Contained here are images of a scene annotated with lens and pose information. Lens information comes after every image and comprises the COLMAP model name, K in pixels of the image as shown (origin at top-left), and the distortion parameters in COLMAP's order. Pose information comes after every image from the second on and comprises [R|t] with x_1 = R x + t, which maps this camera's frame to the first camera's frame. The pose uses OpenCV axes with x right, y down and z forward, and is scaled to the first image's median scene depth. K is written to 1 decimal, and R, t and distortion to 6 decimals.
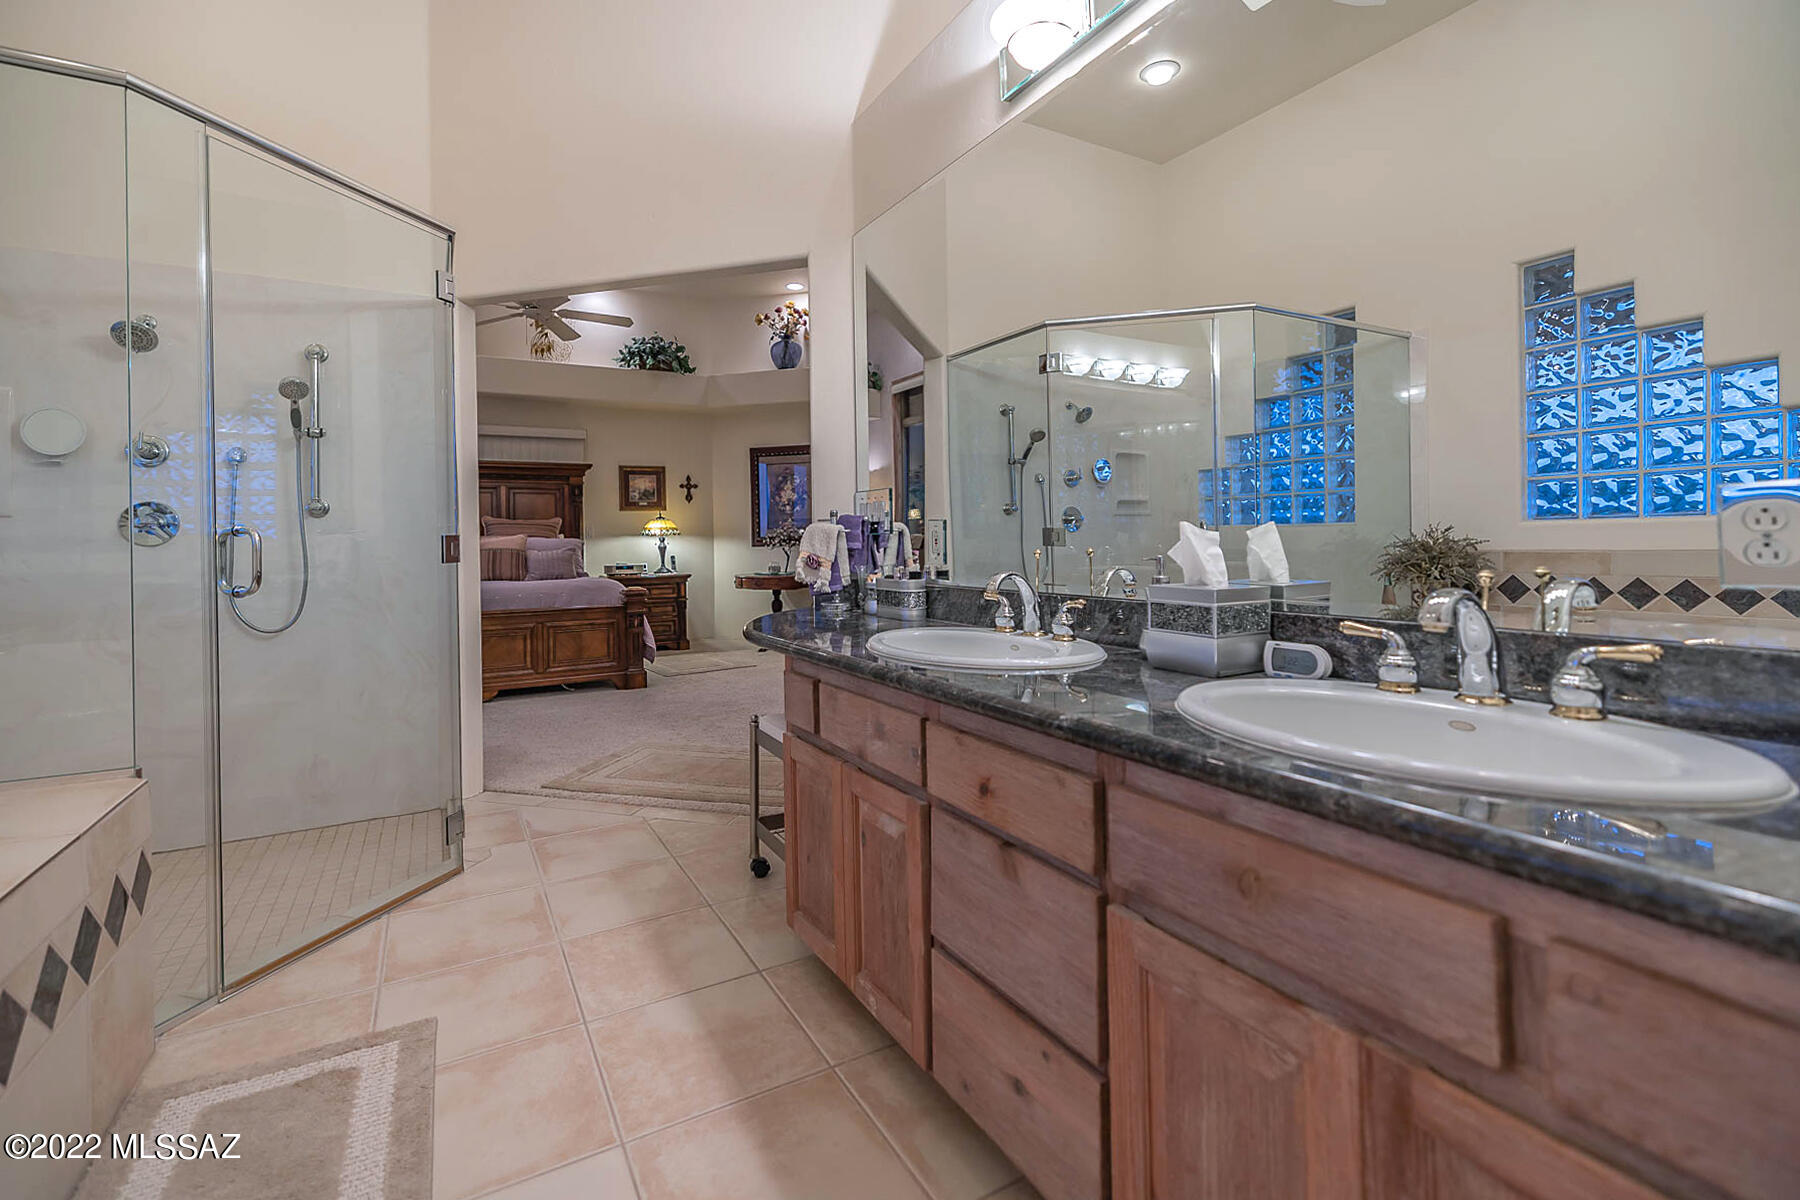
lens RADIAL K [[817.0, 0, 896.7], [0, 817.0, 547.9], [0, 0, 1]] dist [0.000171, 0.000017]
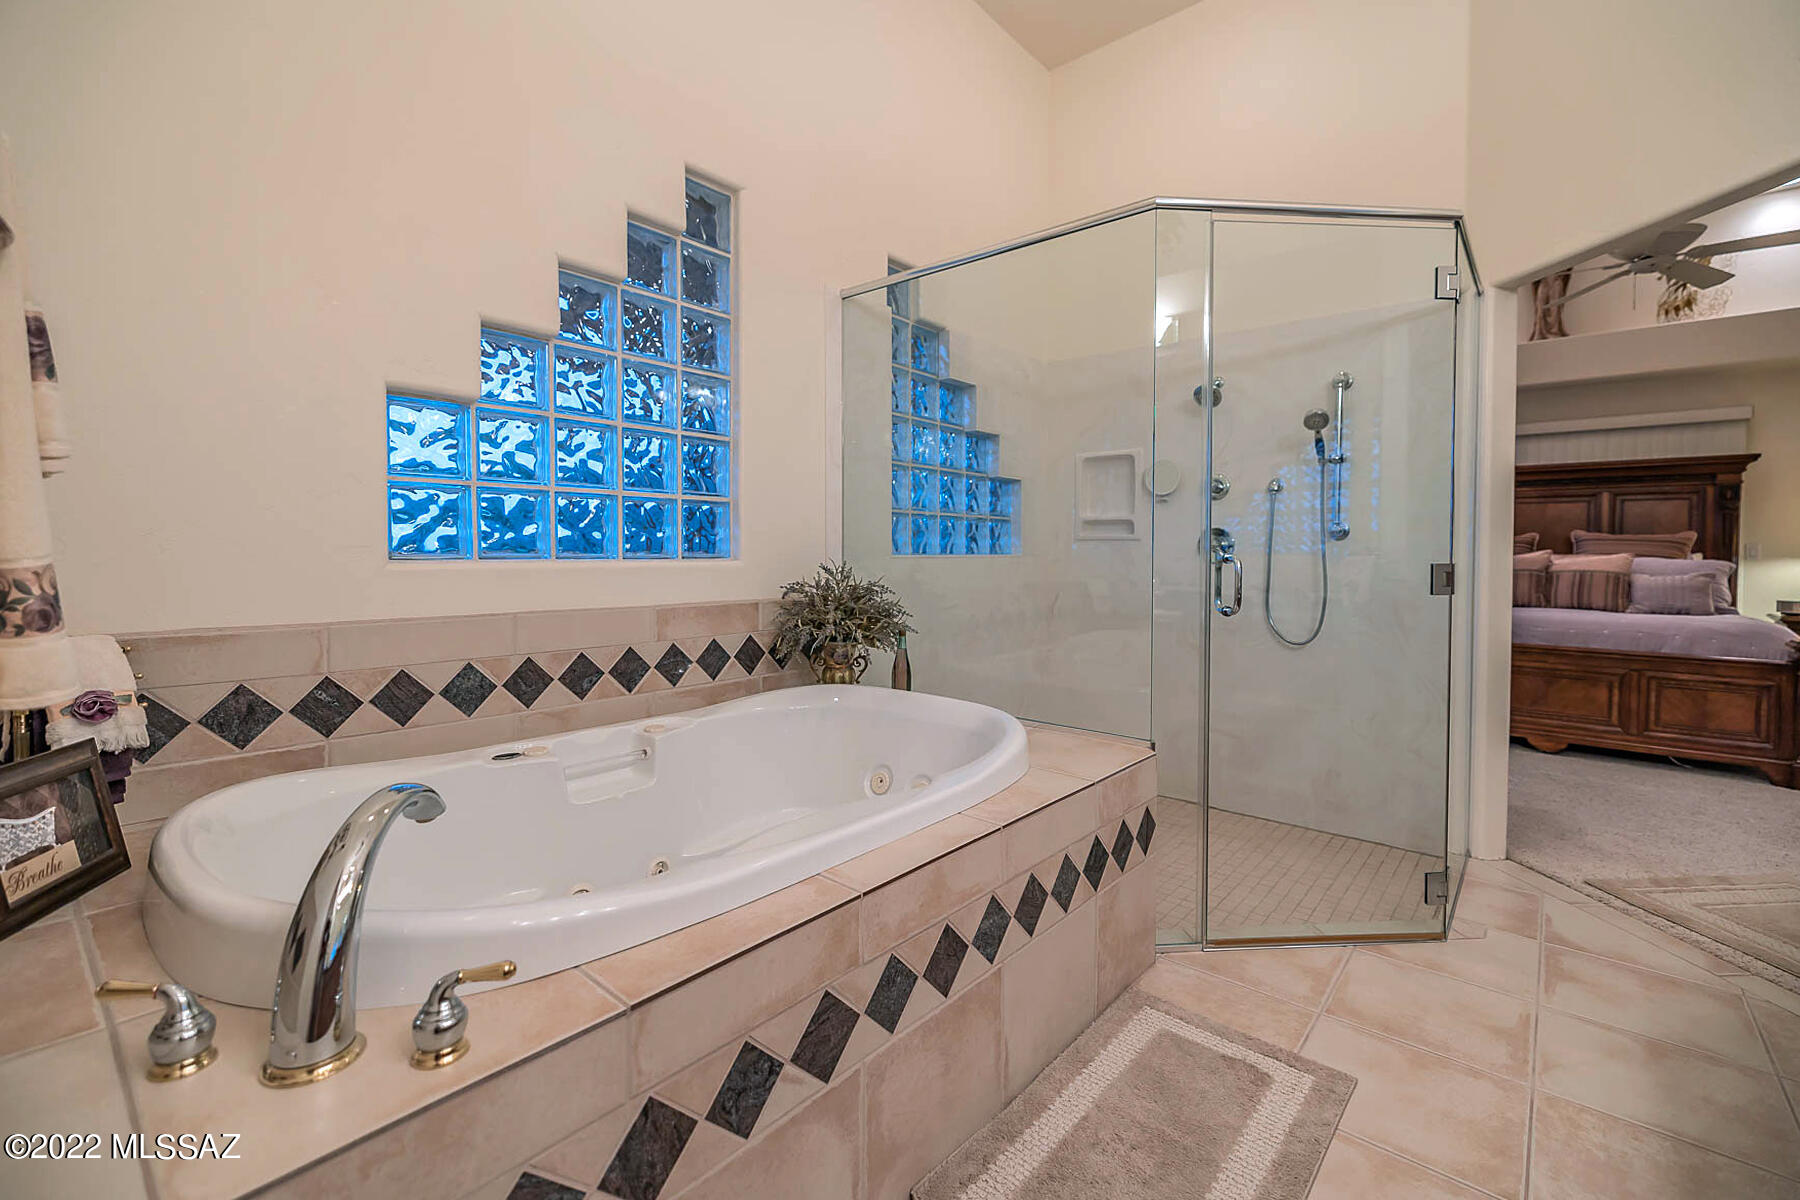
lens RADIAL K [[791.8, 0, 855.6], [0, 791.8, 579.6], [0, 0, 1]] dist [-0.002189, -0.000304]
pose [[0.307674, 0.049048, -0.950227, 0.067301], [-0.017960, 0.998792, 0.045740, -0.023617], [0.951322, 0.002994, 0.308184, 0.112131]]
